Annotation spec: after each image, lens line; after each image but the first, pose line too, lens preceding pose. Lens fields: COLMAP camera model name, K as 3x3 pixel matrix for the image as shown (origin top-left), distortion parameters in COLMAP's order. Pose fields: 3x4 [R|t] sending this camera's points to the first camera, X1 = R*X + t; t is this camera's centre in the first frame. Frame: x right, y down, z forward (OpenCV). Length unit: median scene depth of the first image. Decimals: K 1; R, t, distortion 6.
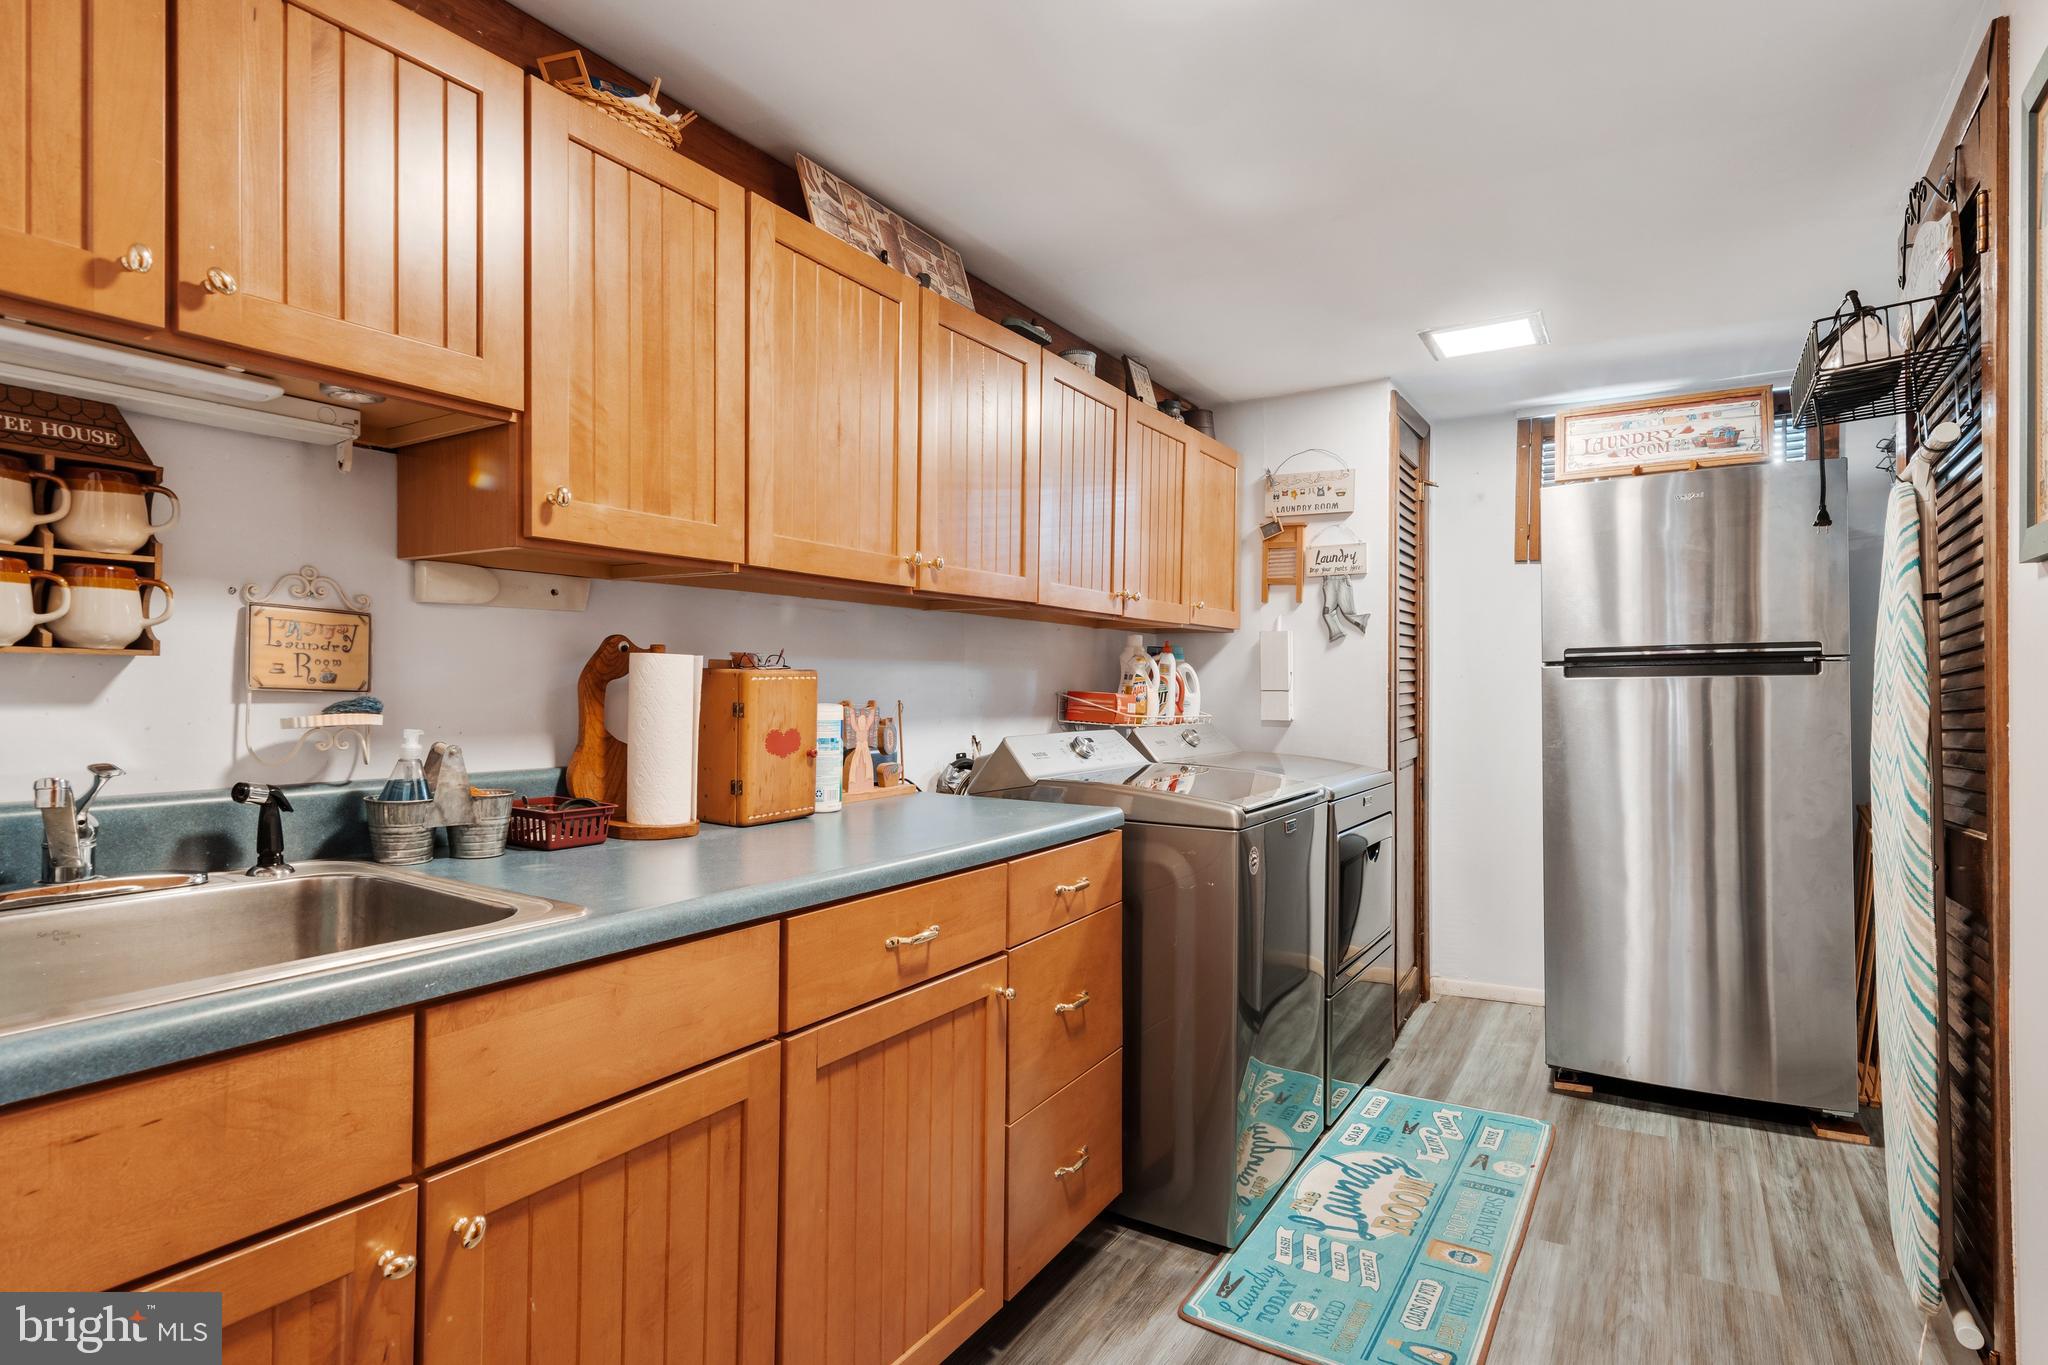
lens RADIAL K [[1050.2, 0, 1022.2], [0, 1050.2, 687.8], [0, 0, 1]] dist [0.009582, -0.003235]
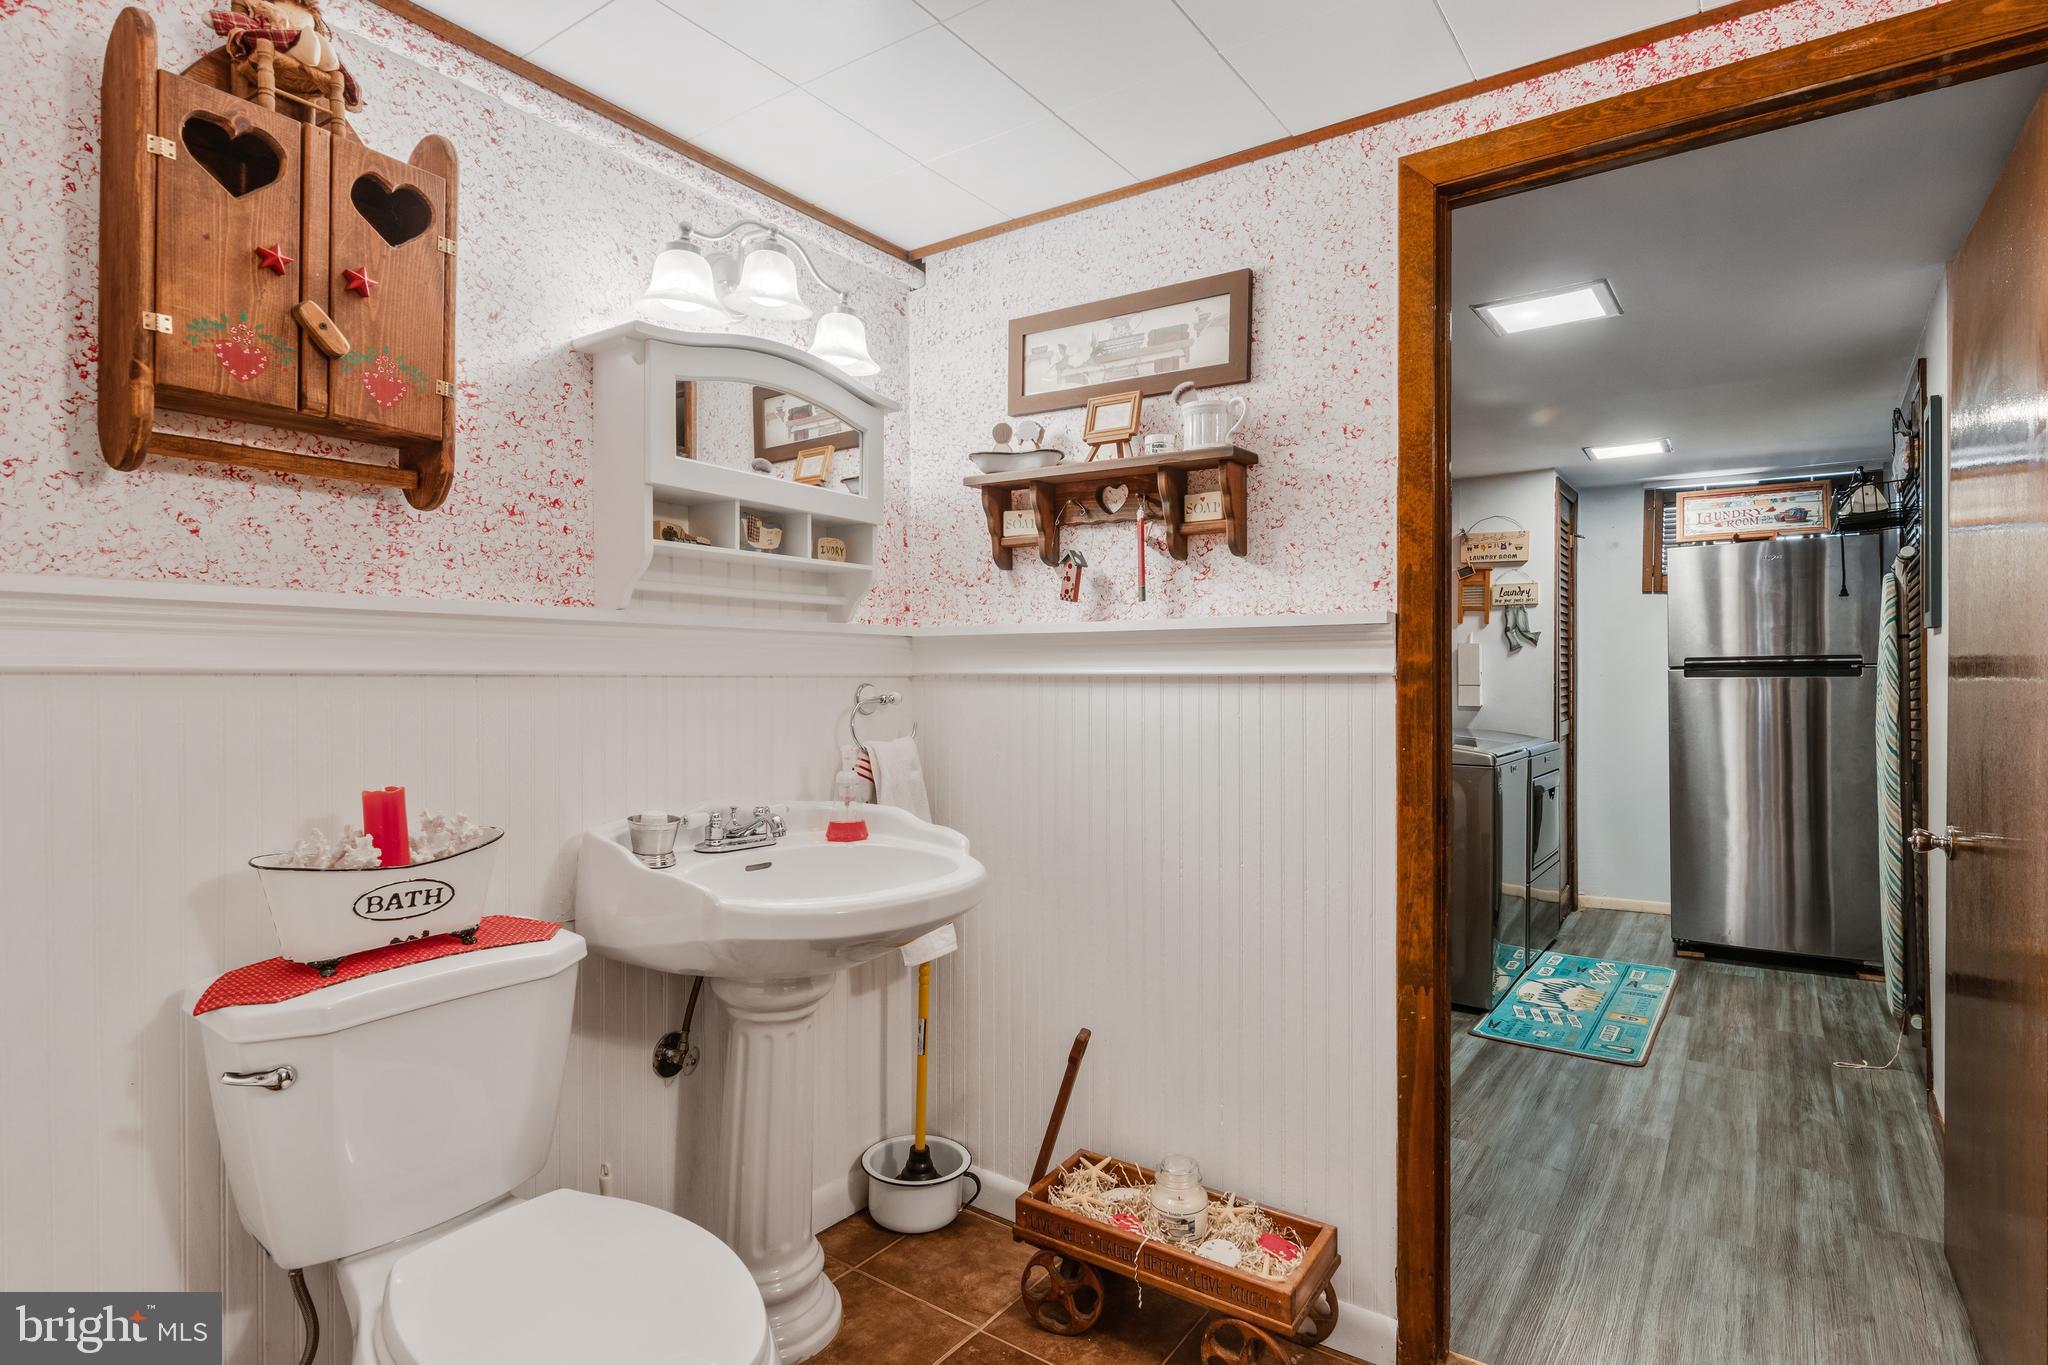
lens RADIAL K [[1042.5, 0, 1018.6], [0, 1042.5, 671.8], [0, 0, 1]] dist [0.005297, -0.000159]
pose [[0.997487, 0.003550, -0.070759, -0.314208], [-0.004112, 0.999961, -0.007809, -0.002498], [0.070728, 0.008080, 0.997463, -0.530747]]
